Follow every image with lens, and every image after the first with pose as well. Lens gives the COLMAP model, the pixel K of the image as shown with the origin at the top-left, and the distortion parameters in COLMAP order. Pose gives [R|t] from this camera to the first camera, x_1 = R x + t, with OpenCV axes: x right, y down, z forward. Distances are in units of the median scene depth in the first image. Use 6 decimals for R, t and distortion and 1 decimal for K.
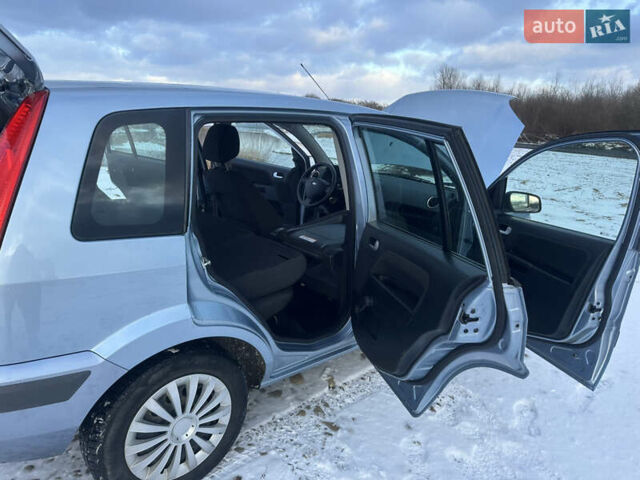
lens RADIAL K [[453.0, 0, 317.1], [0, 453.0, 240.4], [0, 0, 1]] dist [0.001643, -0.008027]
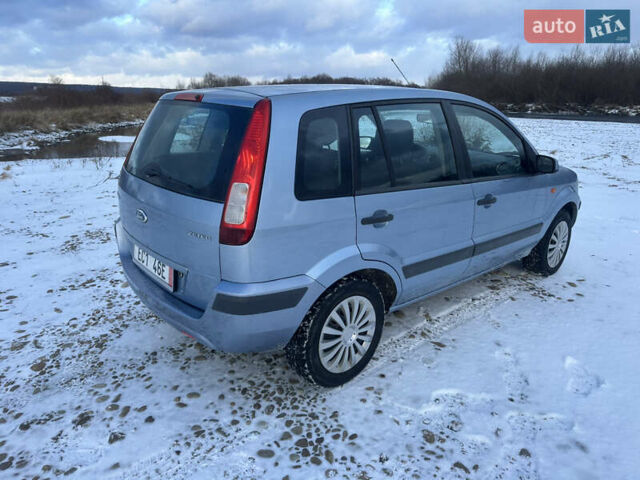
lens RADIAL K [[474.6, 0, 292.4], [0, 474.6, 239.4], [0, 0, 1]] dist [0.018442, -0.033949]
pose [[0.998273, -0.037500, -0.045217, -0.312413], [0.038744, 0.998885, 0.026960, 0.057648], [0.044156, -0.028665, 0.998613, -0.367451]]
